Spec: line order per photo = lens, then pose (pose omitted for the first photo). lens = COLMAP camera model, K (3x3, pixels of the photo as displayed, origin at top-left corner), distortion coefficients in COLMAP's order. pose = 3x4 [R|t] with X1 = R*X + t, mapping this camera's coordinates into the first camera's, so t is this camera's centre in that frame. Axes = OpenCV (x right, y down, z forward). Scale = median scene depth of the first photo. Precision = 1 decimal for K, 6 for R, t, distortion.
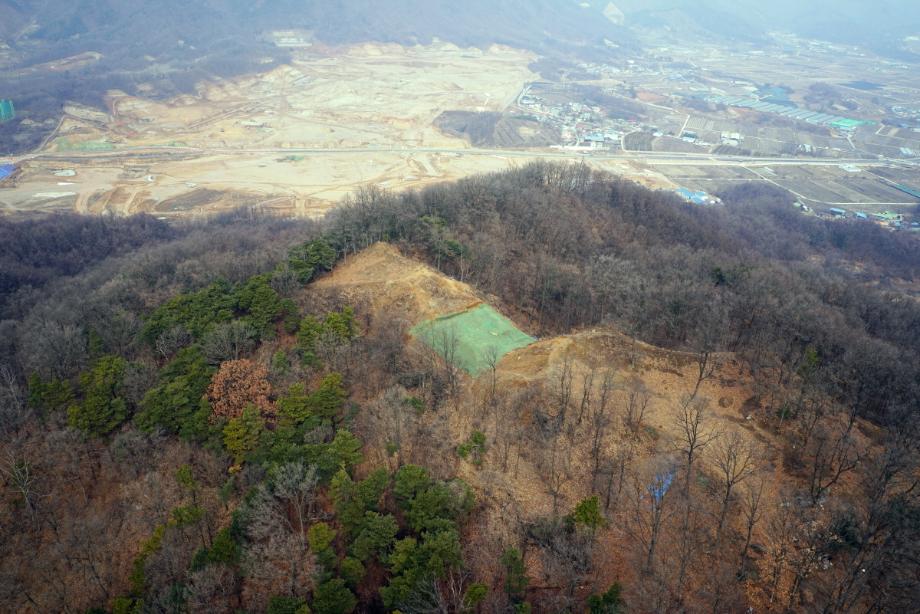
lens RADIAL K [[701.4, 0, 454.7], [0, 701.4, 307.1], [0, 0, 1]] dist [-0.043865, 0.006053]
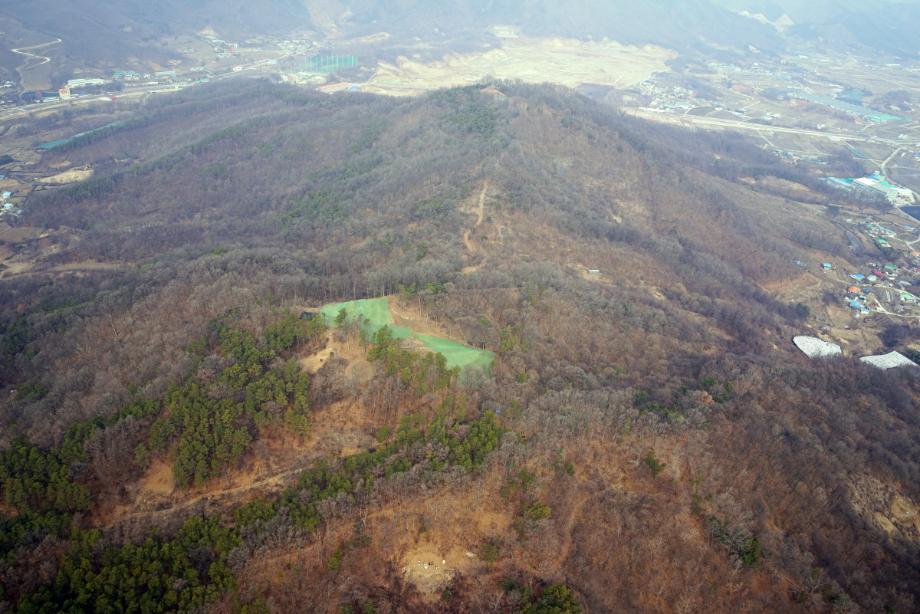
lens RADIAL K [[700.3, 0, 456.0], [0, 700.3, 307.9], [0, 0, 1]] dist [-0.035930, 0.007282]
pose [[0.952215, 0.159116, -0.260708, 0.225992], [-0.154650, 0.987250, 0.037697, 0.246598], [0.263382, 0.004423, 0.964682, -0.720253]]
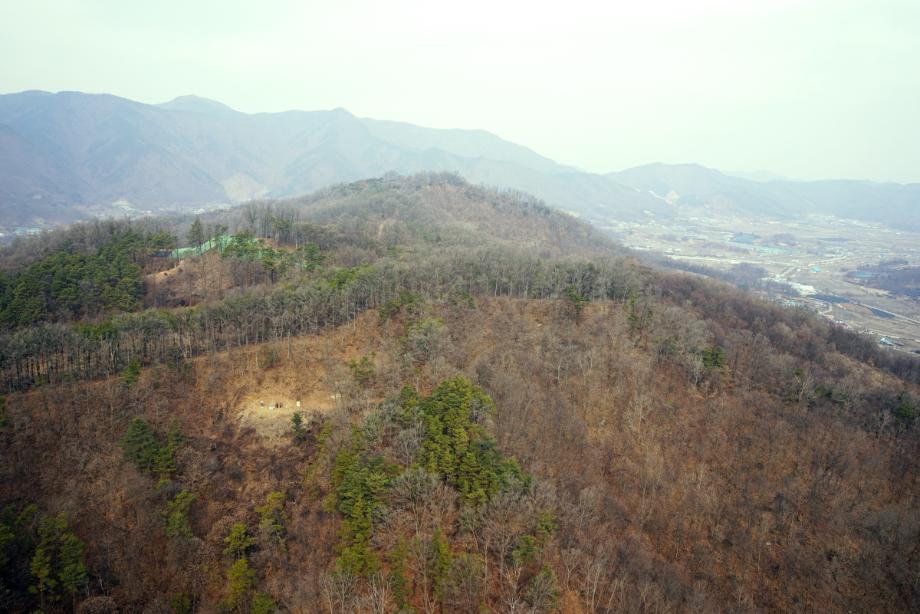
lens RADIAL K [[701.4, 0, 454.7], [0, 701.4, 307.1], [0, 0, 1]] dist [-0.043865, 0.006053]
pose [[0.980599, 0.033597, -0.193126, 0.245833], [-0.084353, 0.961643, -0.261013, 0.382559], [0.176949, 0.272240, 0.945820, -0.636628]]
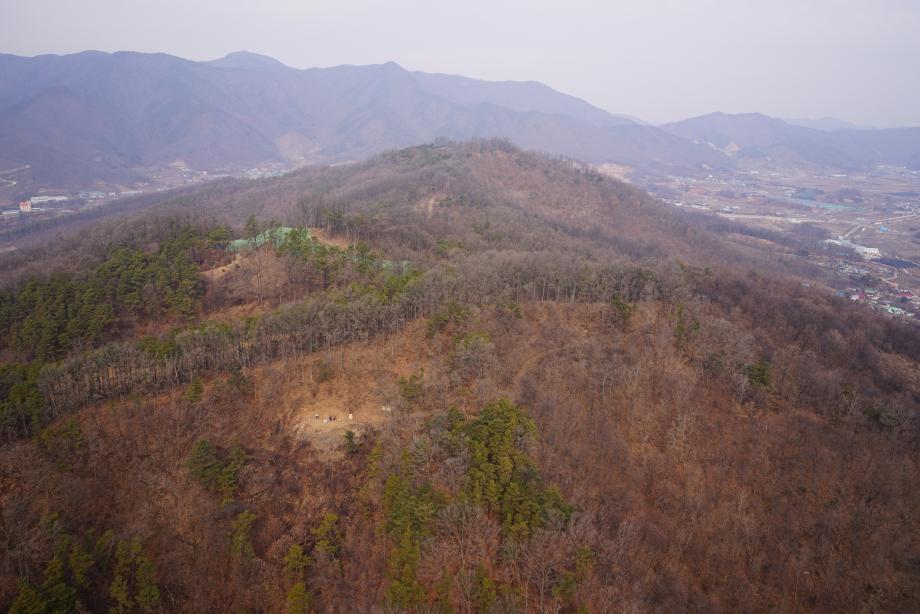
lens RADIAL K [[700.3, 0, 456.0], [0, 700.3, 307.9], [0, 0, 1]] dist [-0.035930, 0.007282]
pose [[0.964202, 0.051241, -0.260169, 0.247443], [-0.102197, 0.977165, -0.186291, 0.364619], [0.244682, 0.206211, 0.947422, -0.645297]]
